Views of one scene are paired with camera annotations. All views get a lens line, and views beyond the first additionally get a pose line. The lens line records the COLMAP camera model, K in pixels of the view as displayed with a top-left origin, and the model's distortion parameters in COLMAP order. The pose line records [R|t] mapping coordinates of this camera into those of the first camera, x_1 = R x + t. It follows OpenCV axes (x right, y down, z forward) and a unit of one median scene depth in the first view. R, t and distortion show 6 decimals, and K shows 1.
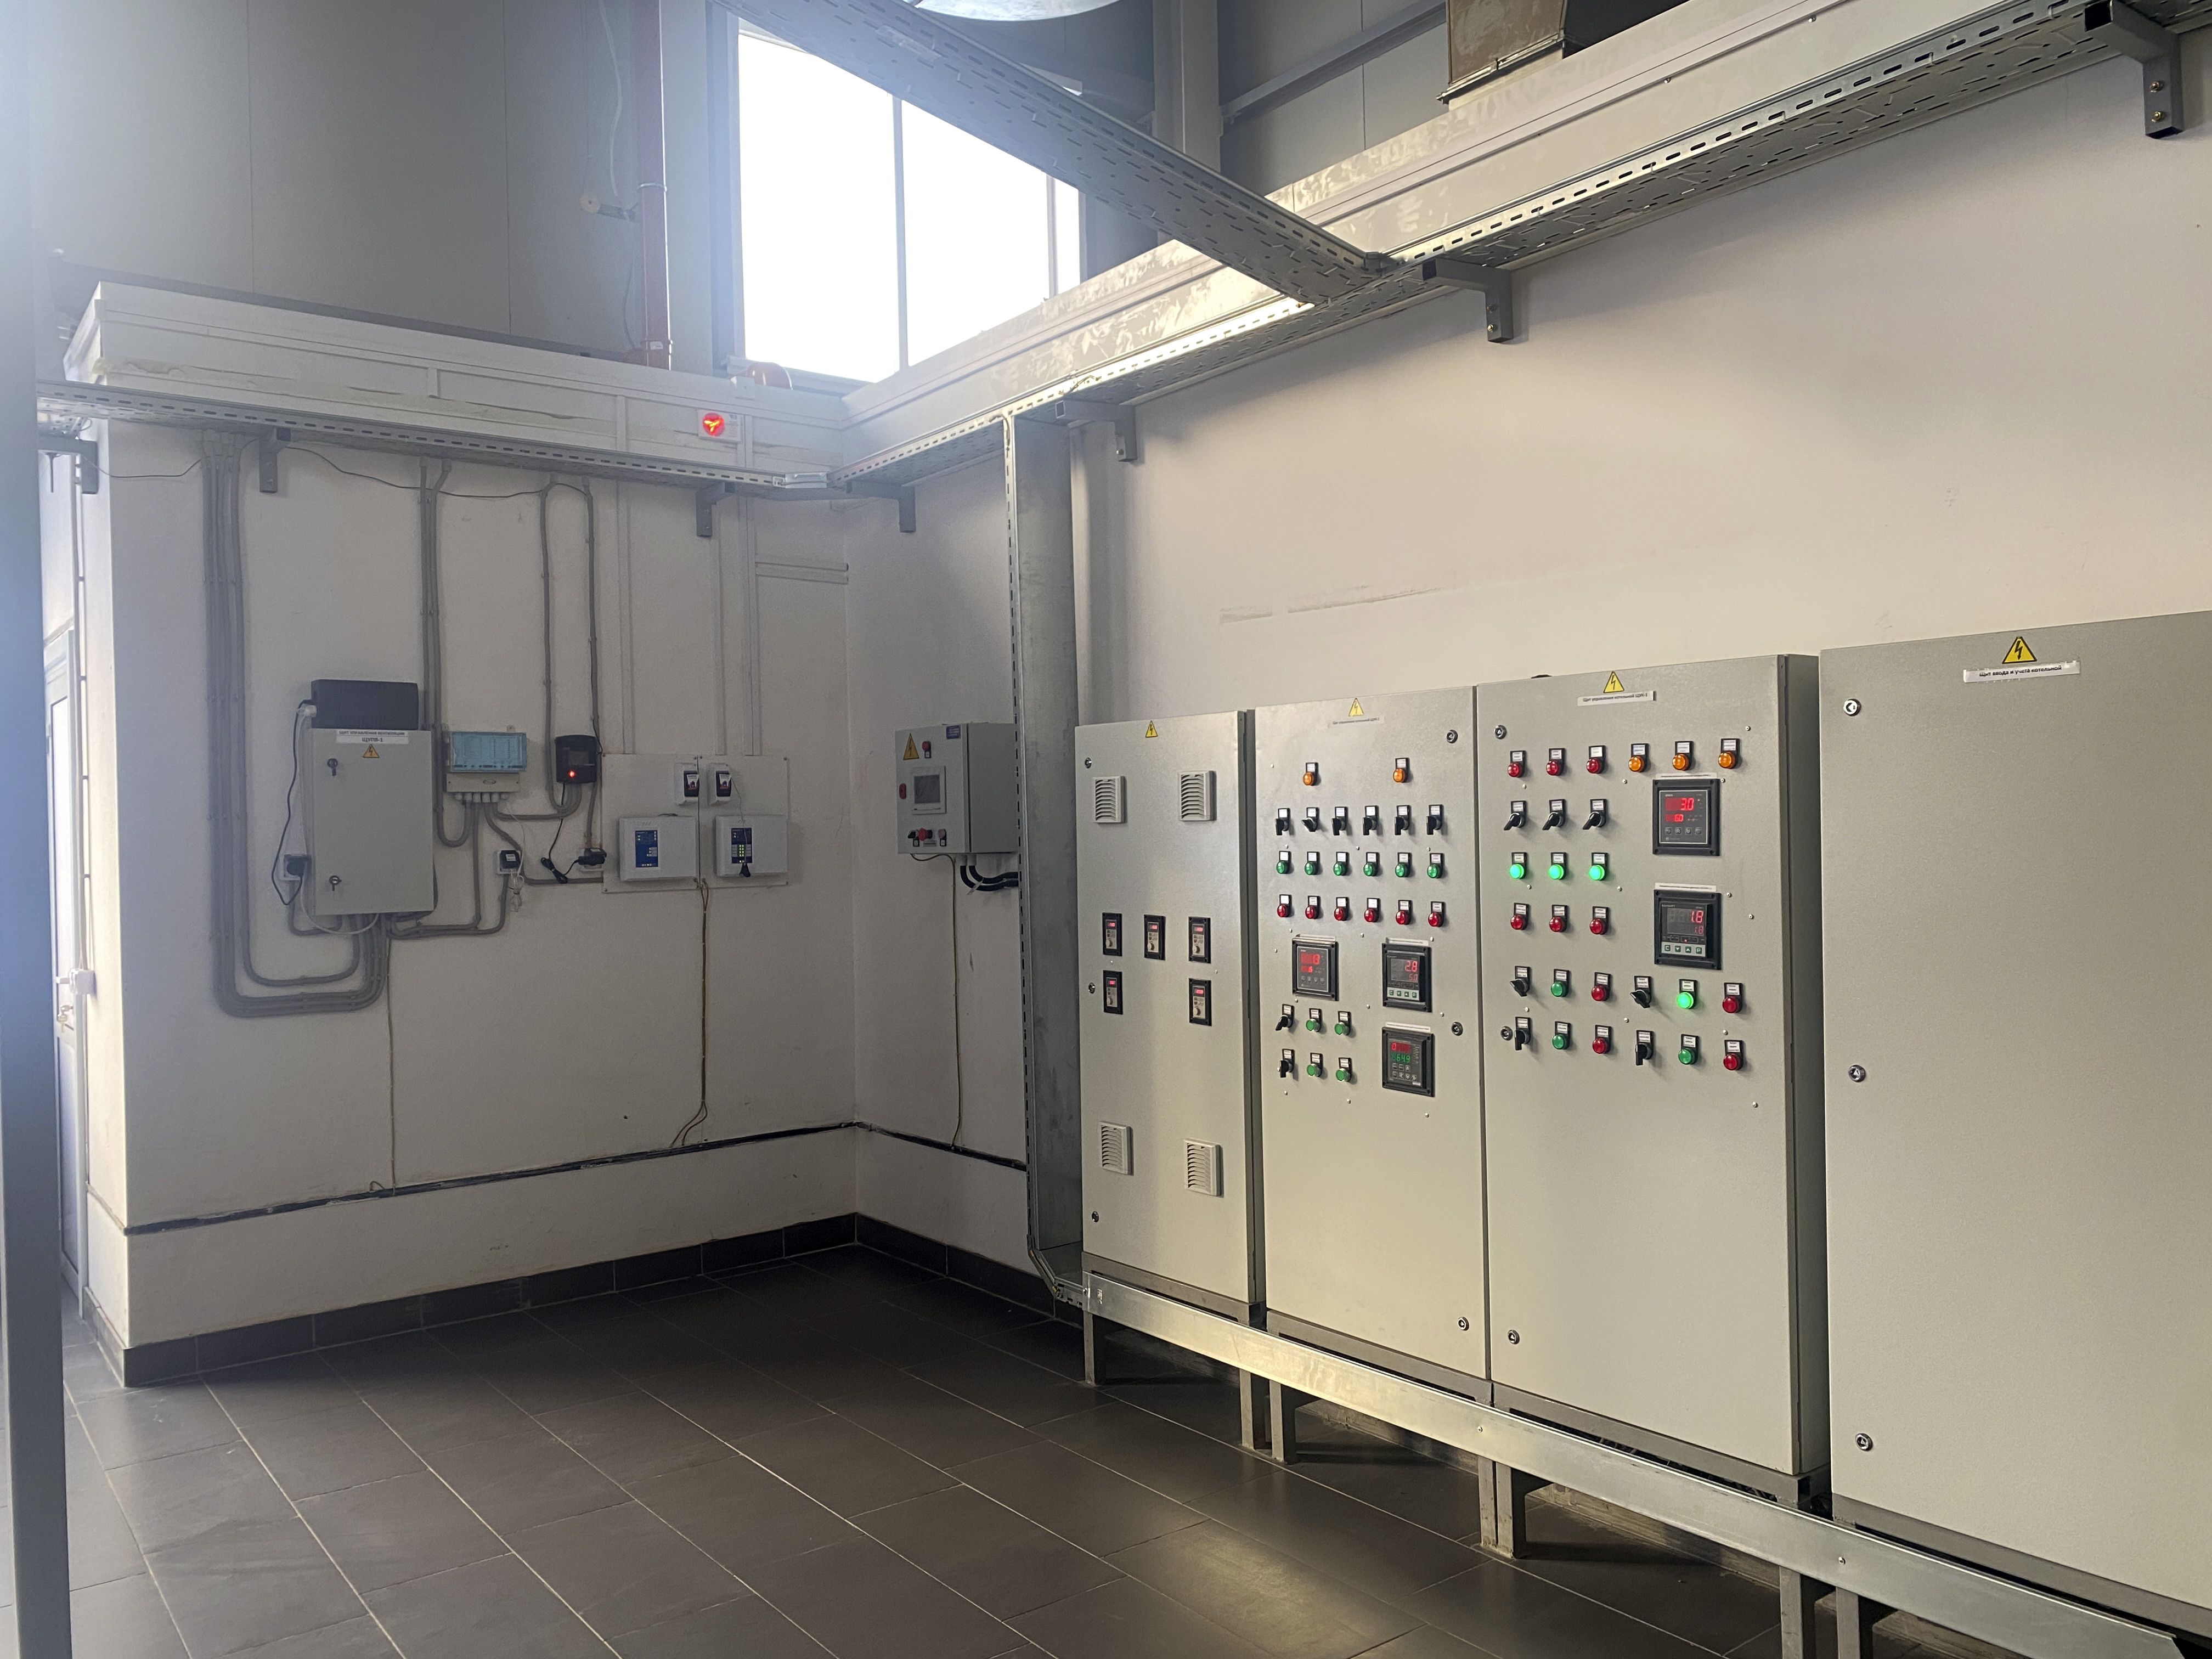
lens RADIAL K [[1670.0, 0, 1100.6], [0, 1670.0, 828.4], [0, 0, 1]] dist [-0.006115, -0.002353]
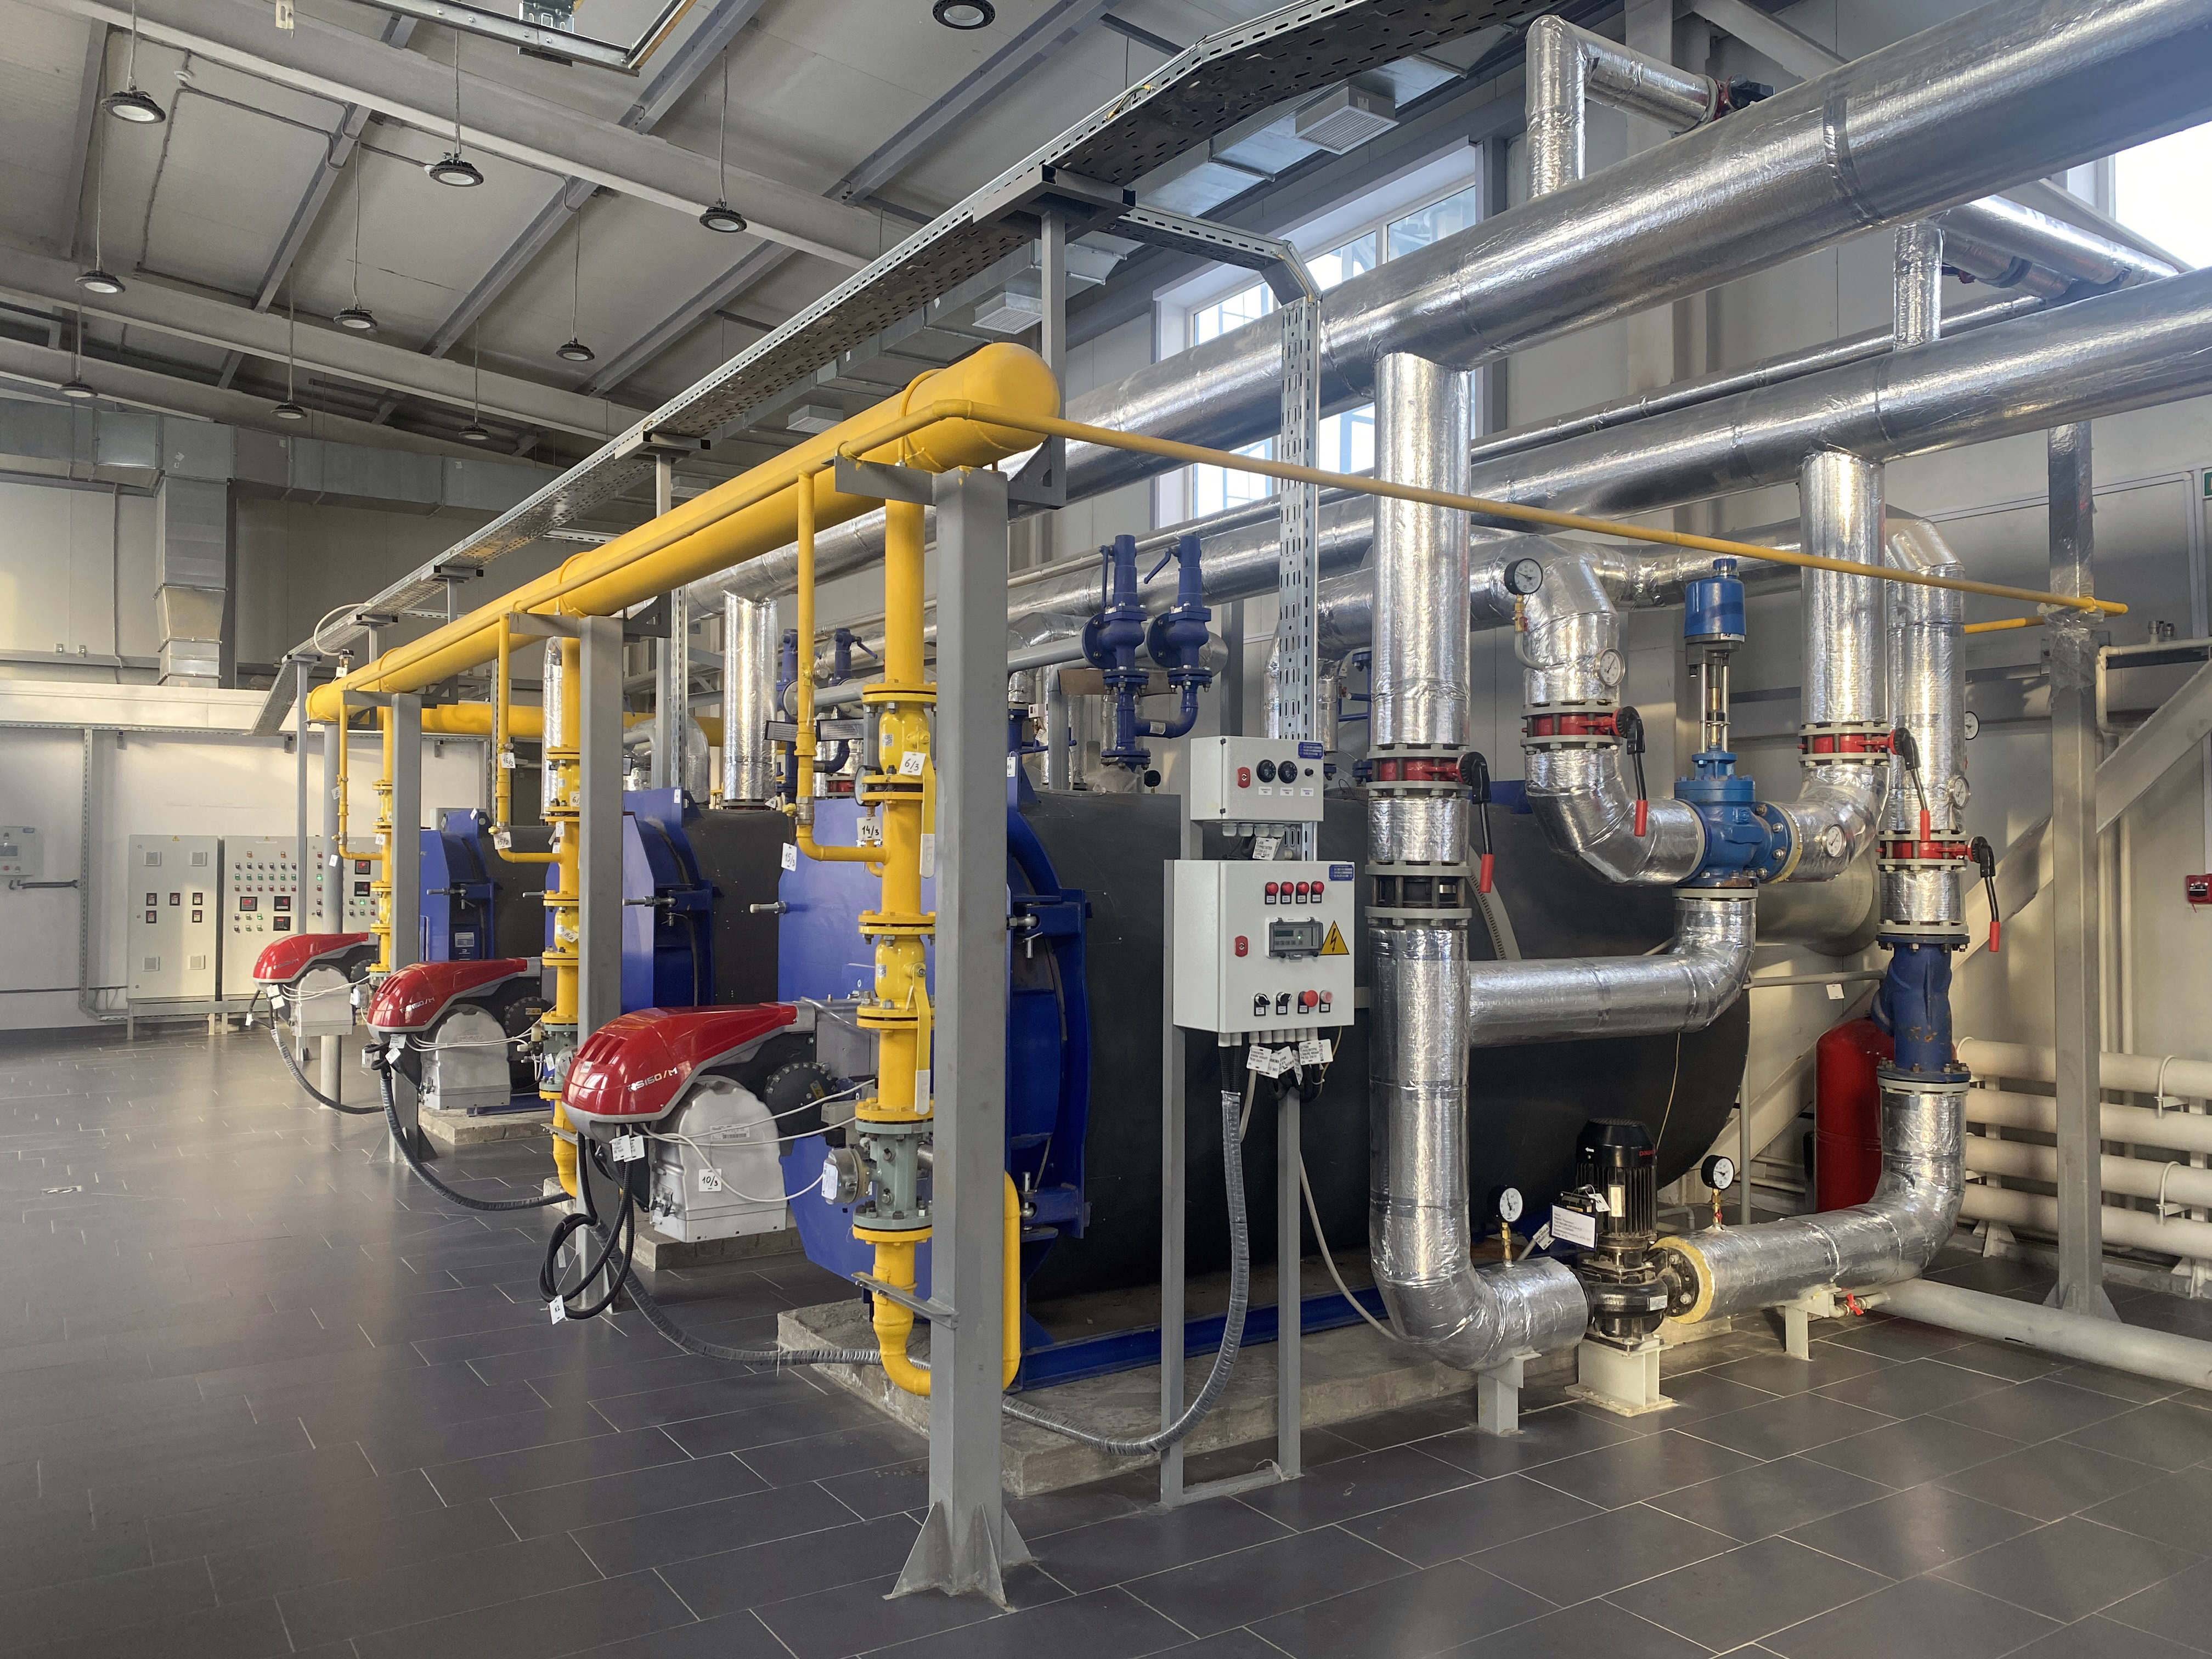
lens RADIAL K [[1670.0, 0, 1101.1], [0, 1670.0, 836.5], [0, 0, 1]] dist [-0.006115, -0.002353]
pose [[0.057682, 0.038264, 0.997601, -3.653198], [0.000935, 0.999263, -0.038382, 0.078070], [-0.998335, 0.003147, 0.057604, -1.221899]]
